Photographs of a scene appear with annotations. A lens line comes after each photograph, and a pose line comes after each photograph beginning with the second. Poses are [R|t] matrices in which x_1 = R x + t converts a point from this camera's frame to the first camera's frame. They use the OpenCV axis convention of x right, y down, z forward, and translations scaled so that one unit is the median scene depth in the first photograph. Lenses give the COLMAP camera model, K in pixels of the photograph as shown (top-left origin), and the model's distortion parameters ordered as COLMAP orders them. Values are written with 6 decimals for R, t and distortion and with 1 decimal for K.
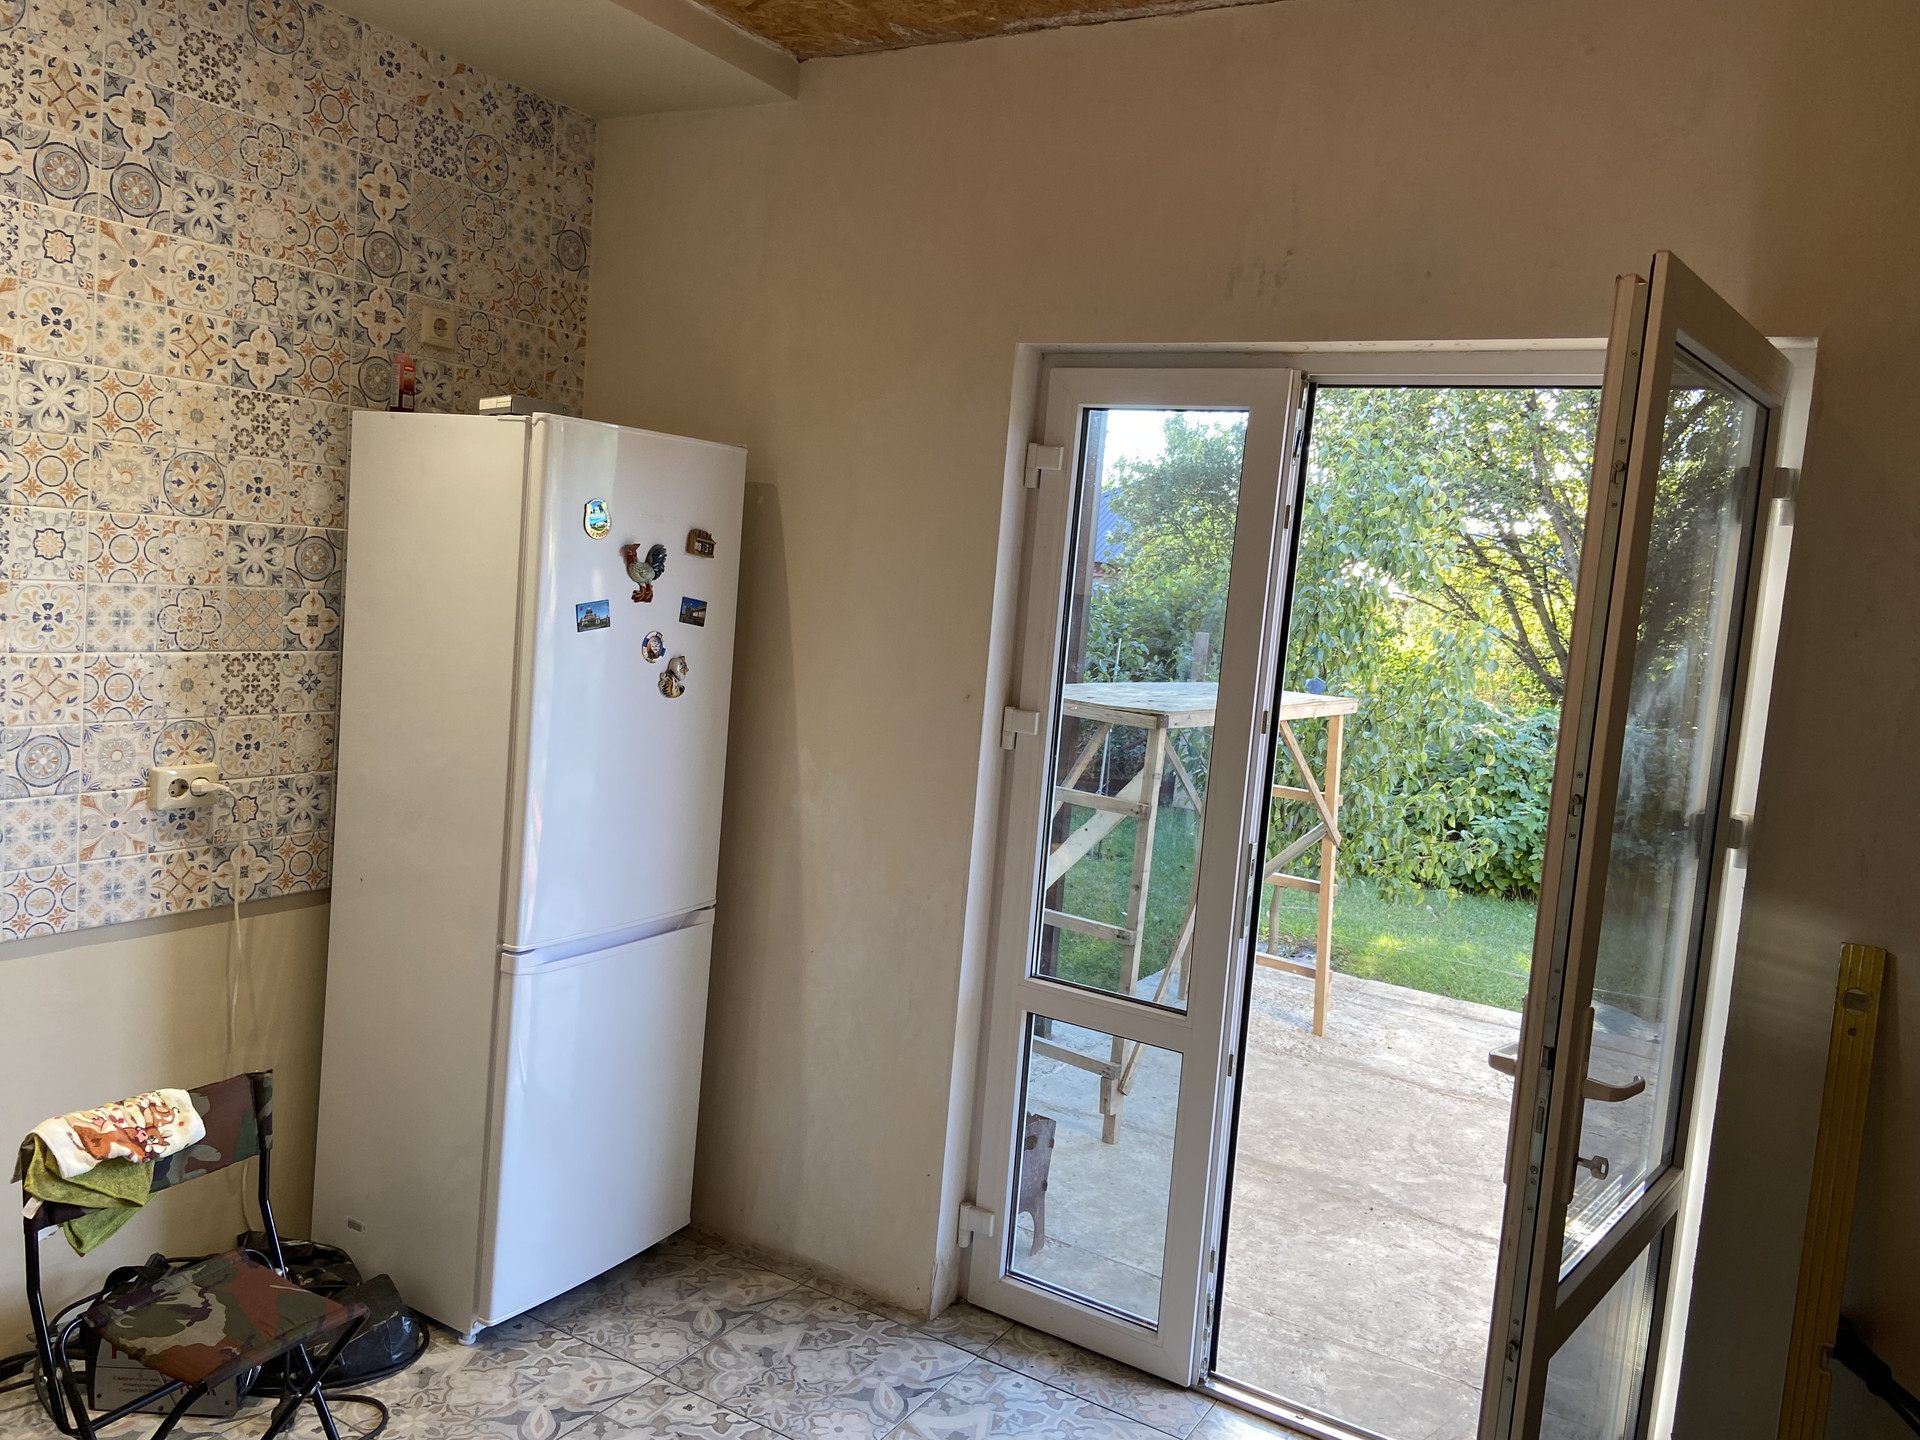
lens RADIAL K [[1461.1, 0, 985.4], [0, 1461.1, 690.7], [0, 0, 1]] dist [0.115885, -0.146647]
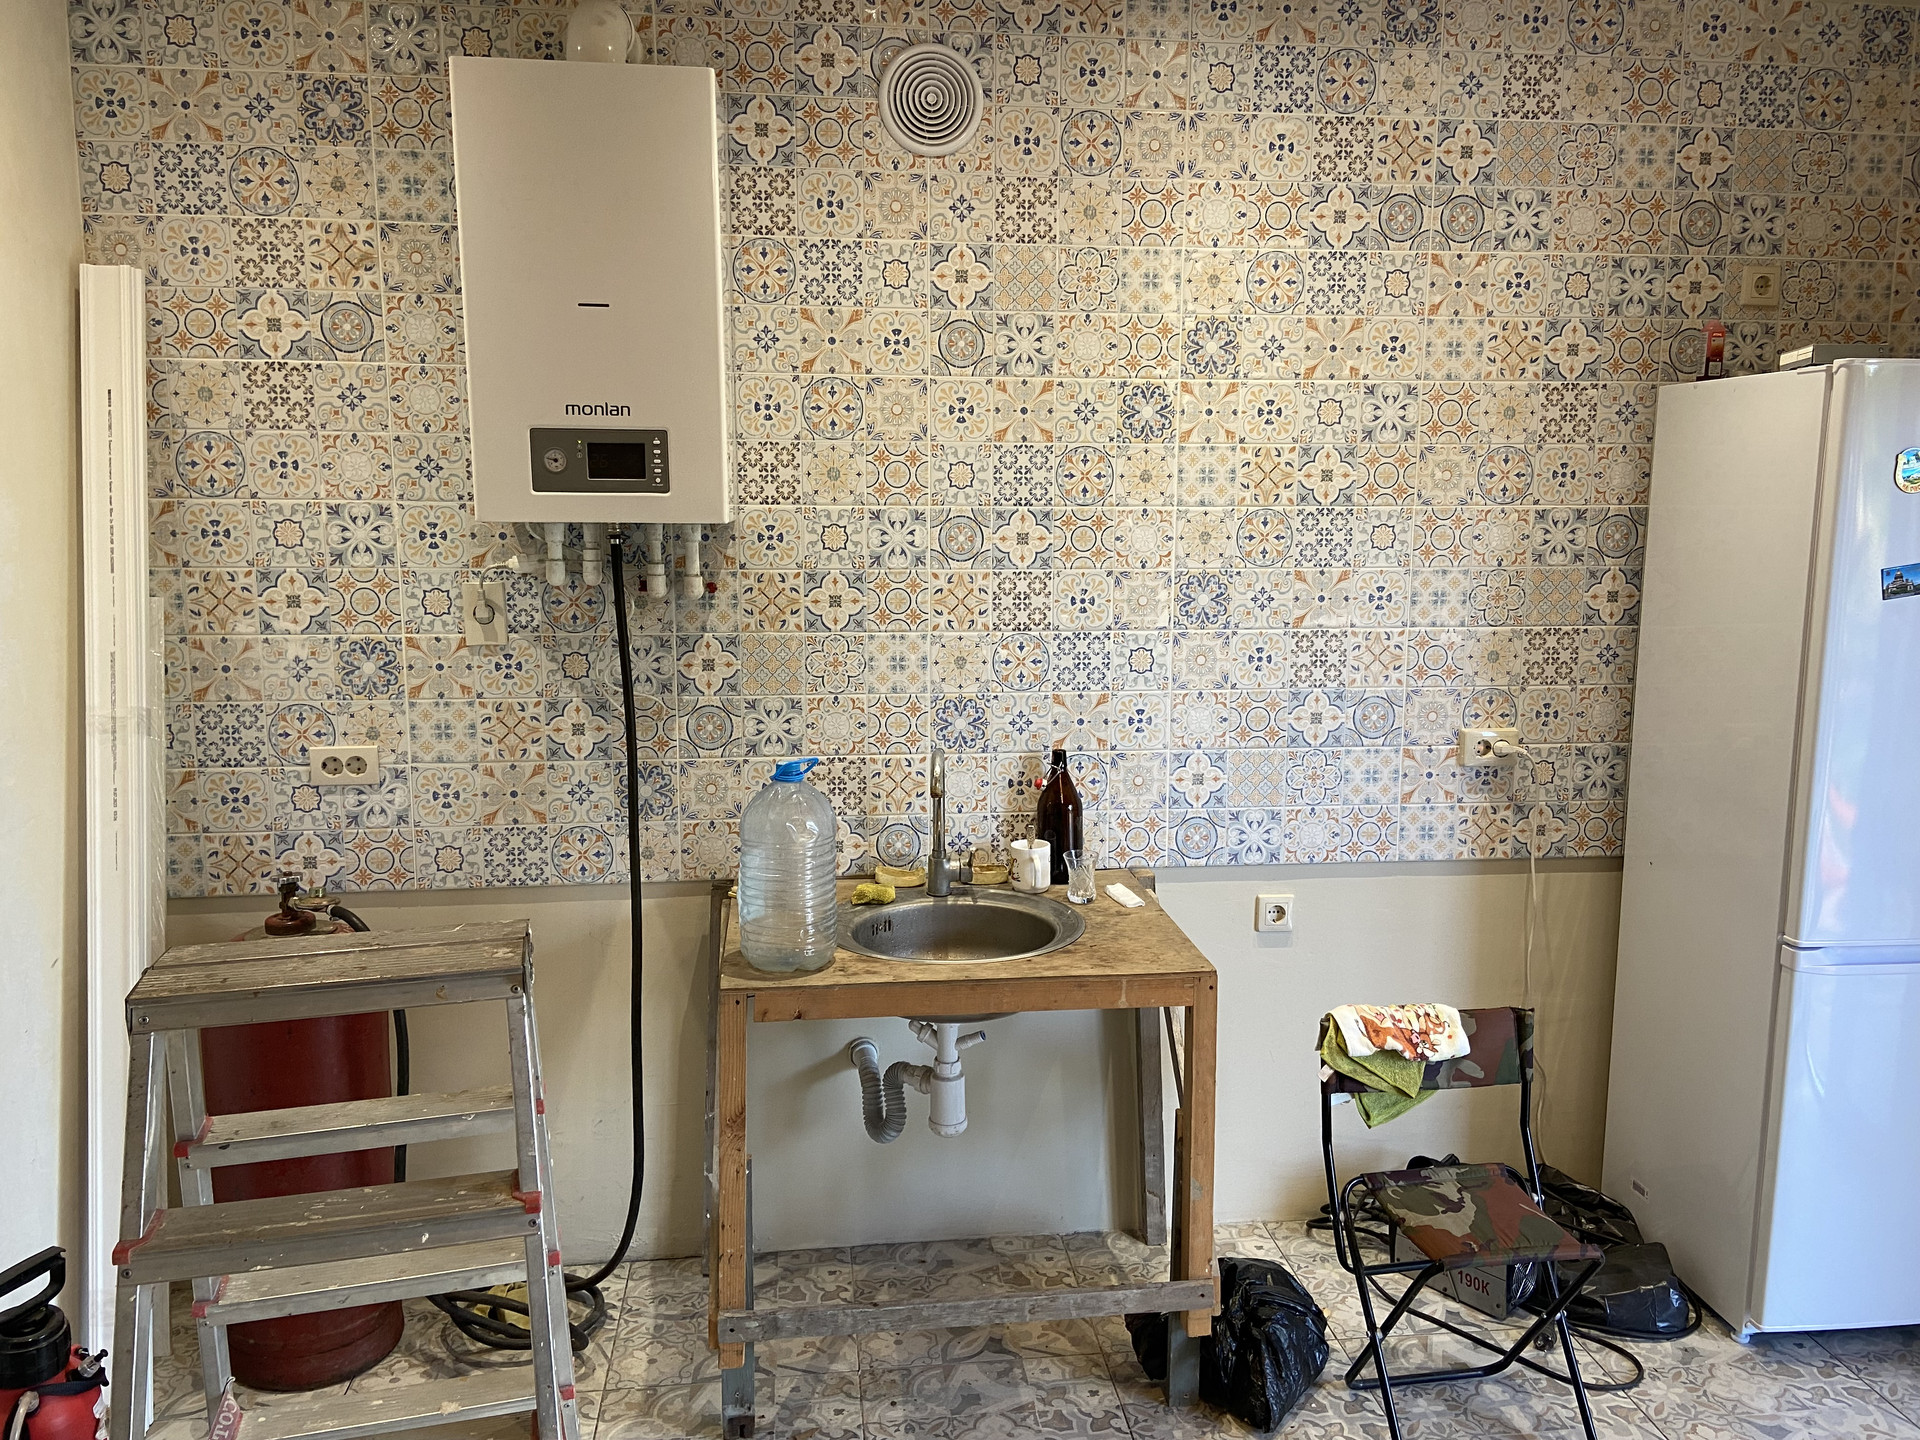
lens RADIAL K [[1444.4, 0, 960.0], [0, 1444.4, 701.8], [0, 0, 1]] dist [0.125313, -0.159075]
pose [[0.601265, 0.033215, -0.798359, 0.102875], [-0.022976, 0.999441, 0.024277, 0.012742], [0.798719, 0.003746, 0.601692, 0.021039]]
